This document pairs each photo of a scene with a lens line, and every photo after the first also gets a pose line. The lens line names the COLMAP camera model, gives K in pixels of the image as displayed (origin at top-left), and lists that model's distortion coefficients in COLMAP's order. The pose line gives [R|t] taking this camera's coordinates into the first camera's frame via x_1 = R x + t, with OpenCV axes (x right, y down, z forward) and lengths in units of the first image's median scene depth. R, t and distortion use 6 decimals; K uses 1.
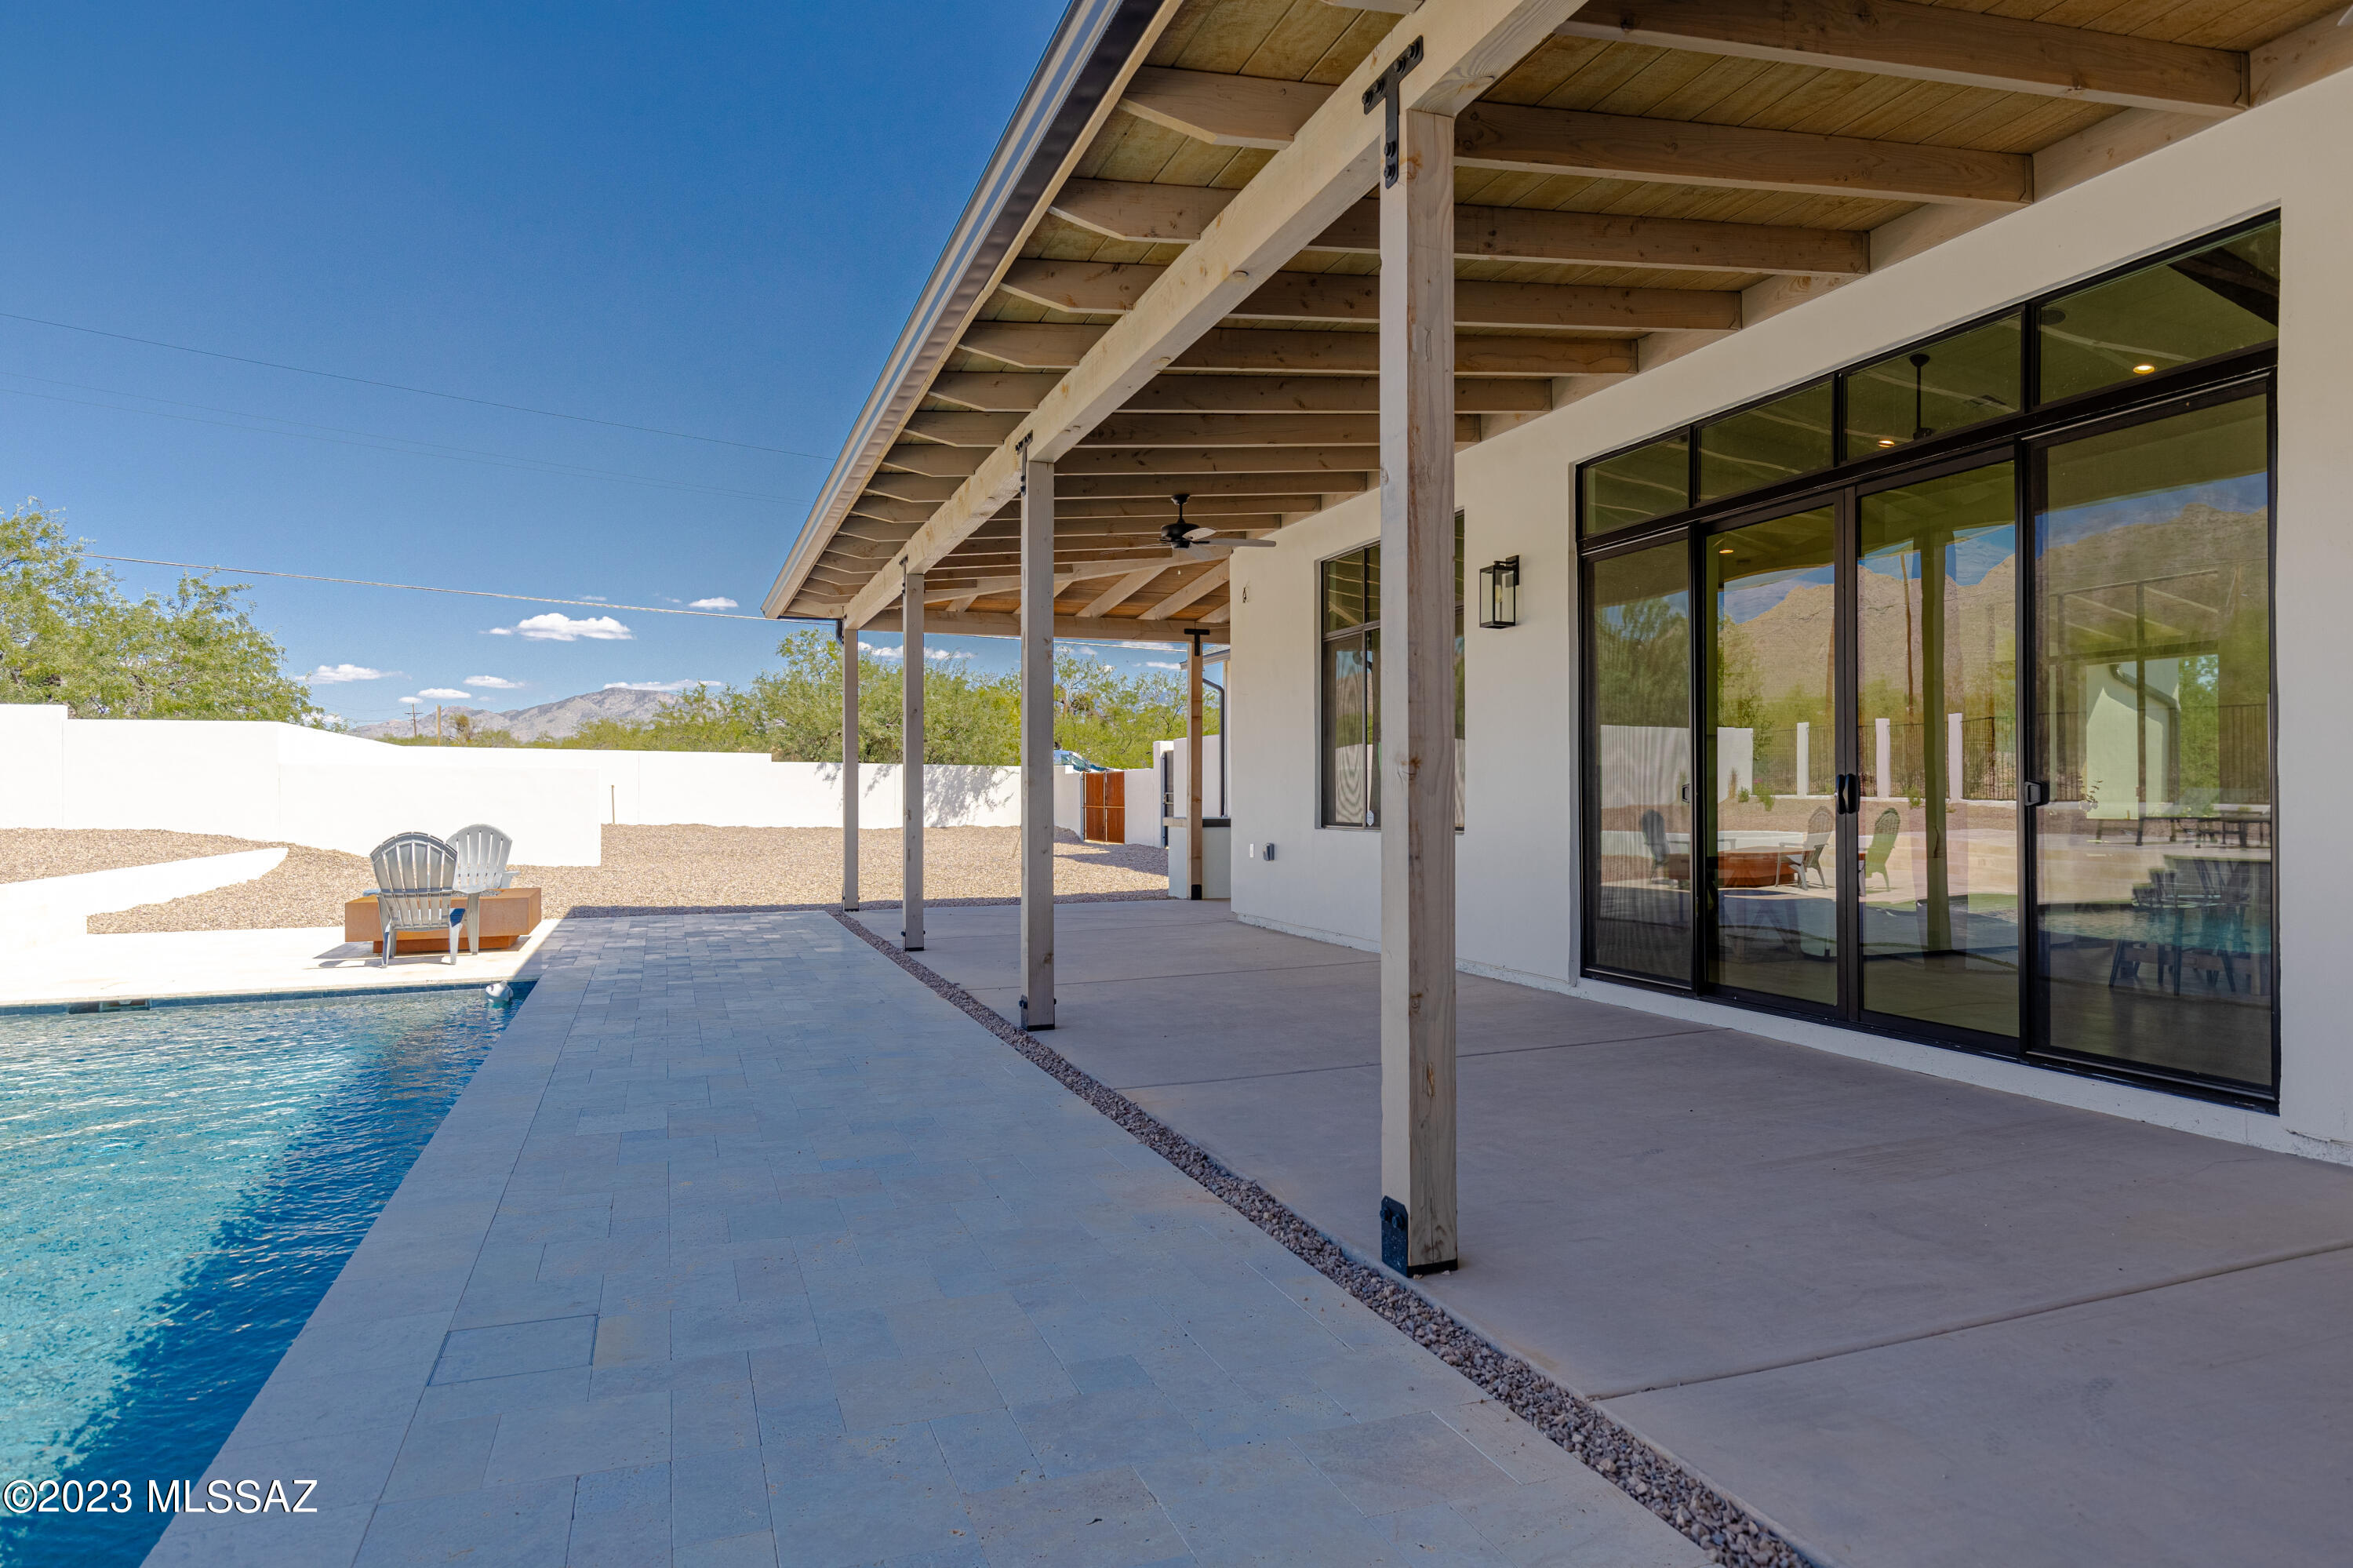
lens RADIAL K [[1398.9, 0, 1175.3], [0, 1398.9, 787.4], [0, 0, 1]] dist [0.006378, 0.000862]
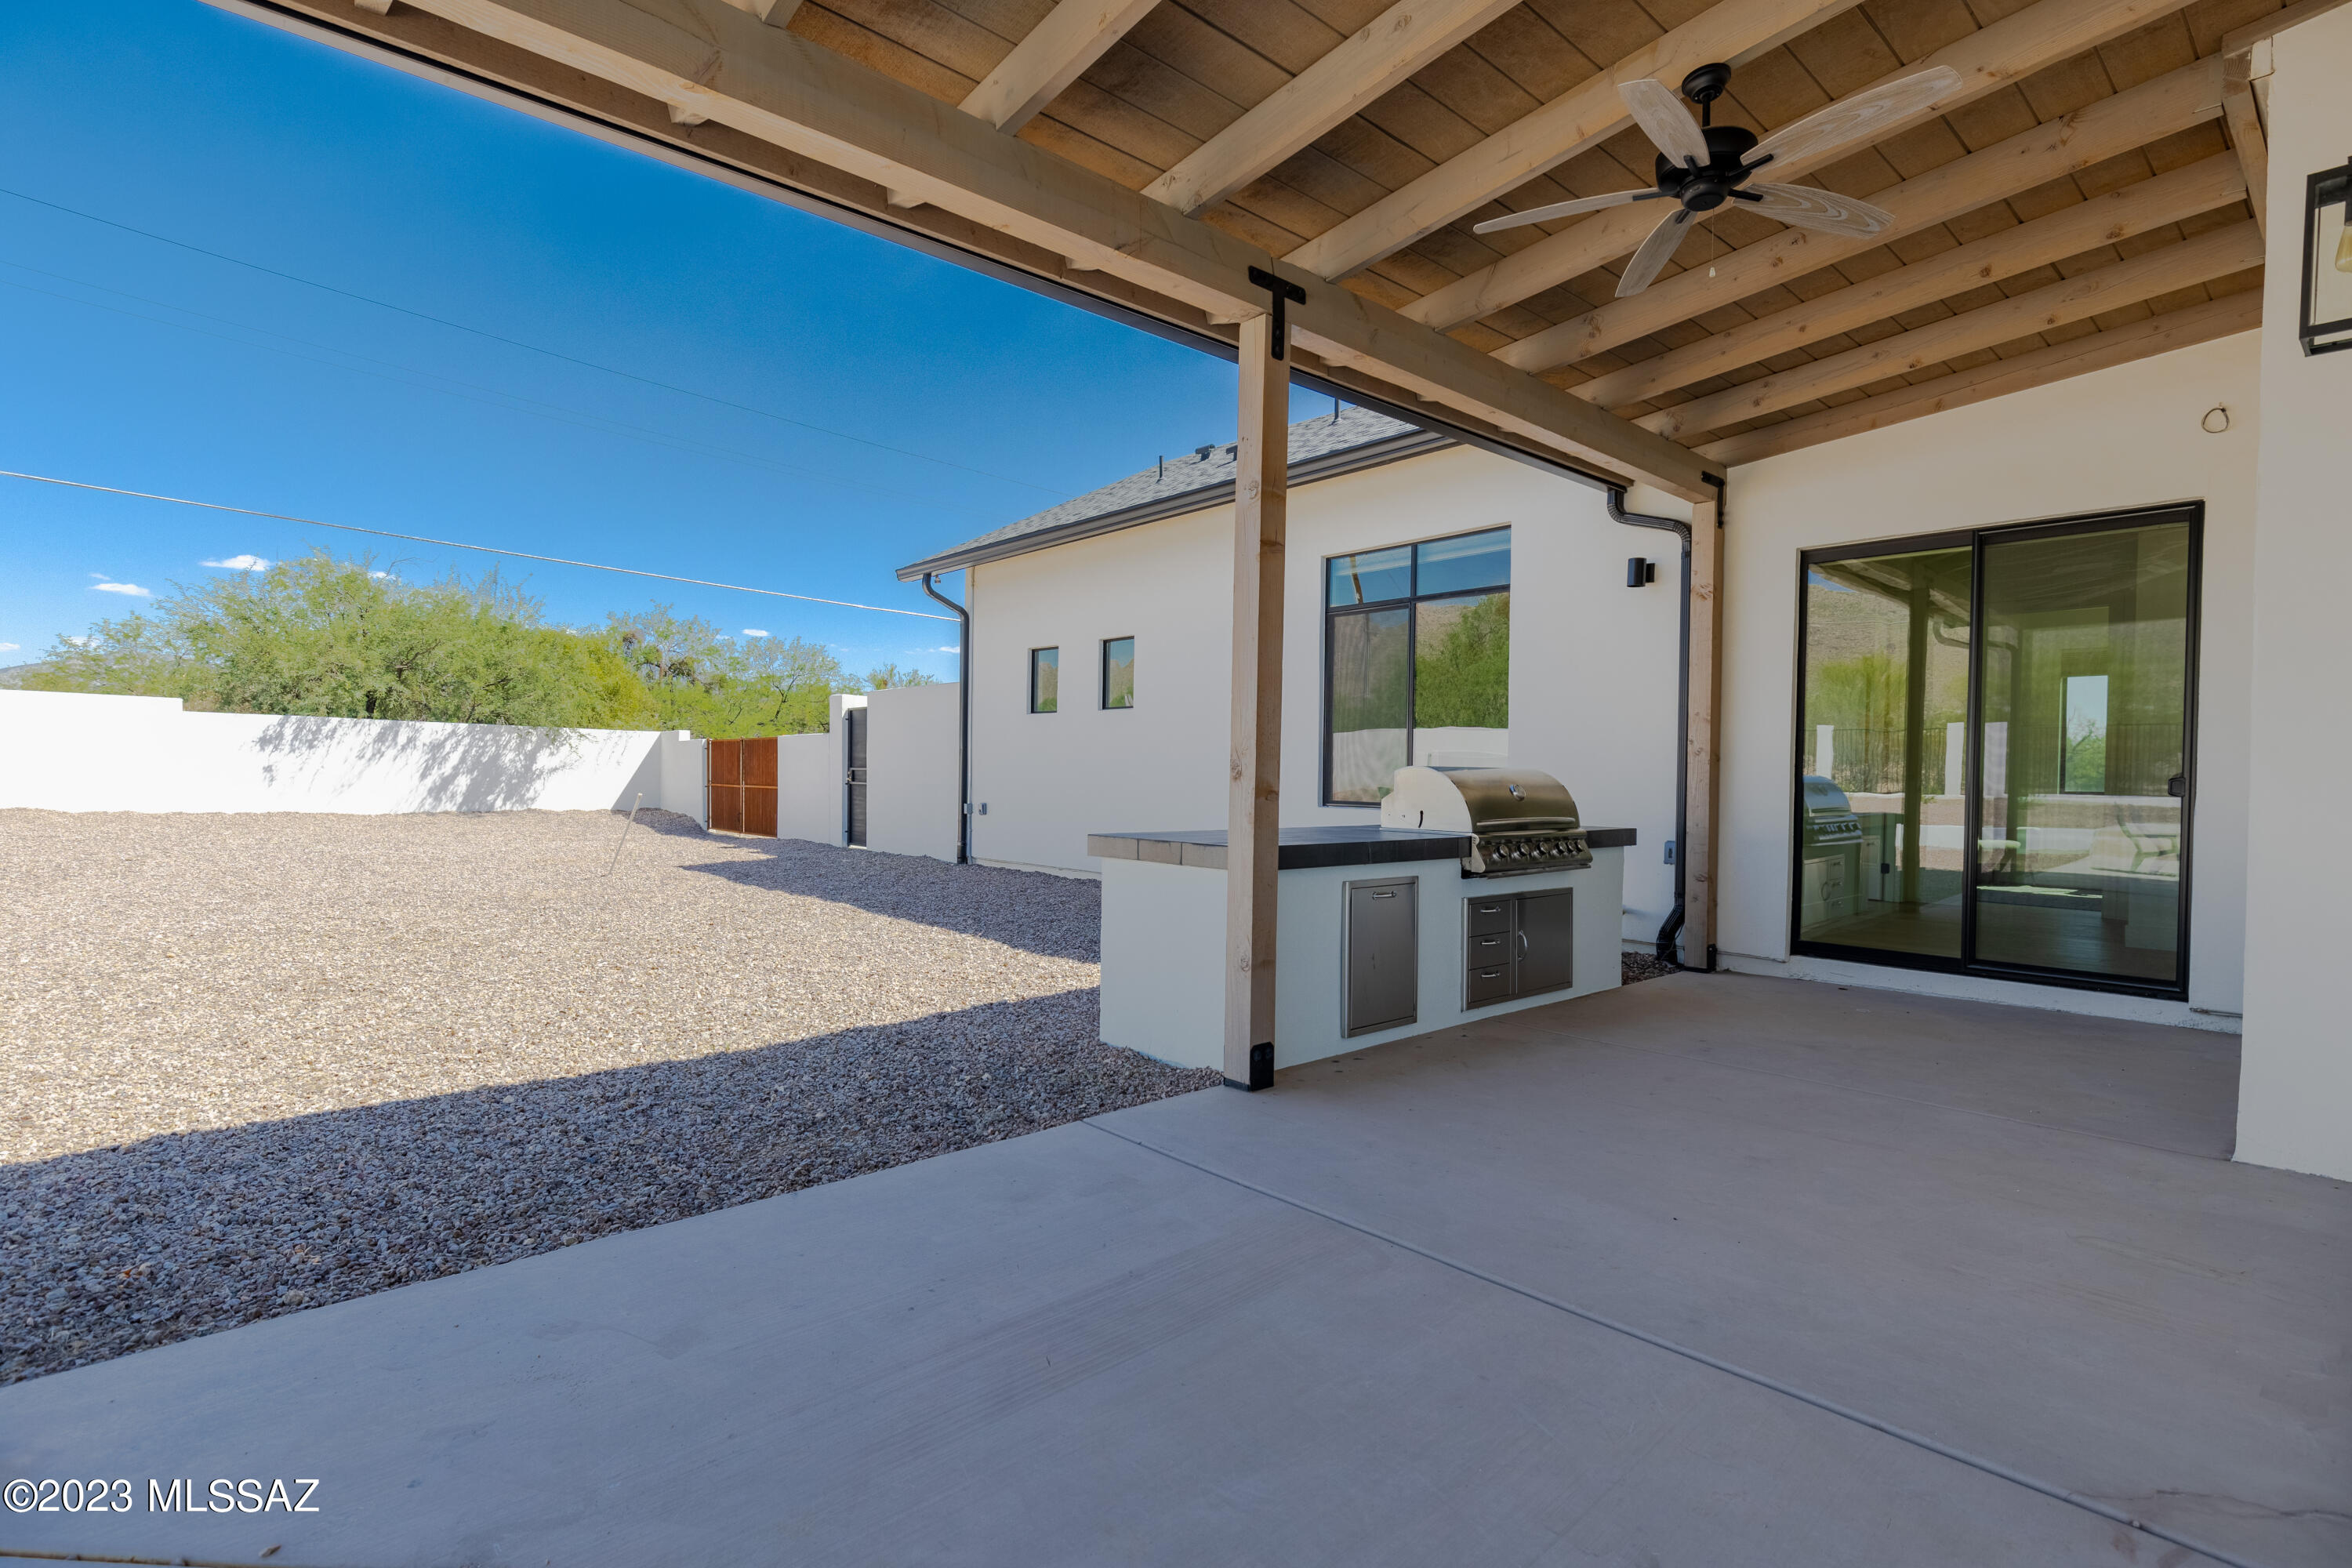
lens RADIAL K [[1101.7, 0, 1174.4], [0, 1101.7, 791.0], [0, 0, 1]] dist [-0.001310, 0.000038]
pose [[0.930965, 0.007847, 0.365024, -0.059864], [-0.015623, 0.999709, 0.018354, 0.002678], [-0.364774, -0.022790, 0.930817, 0.447245]]
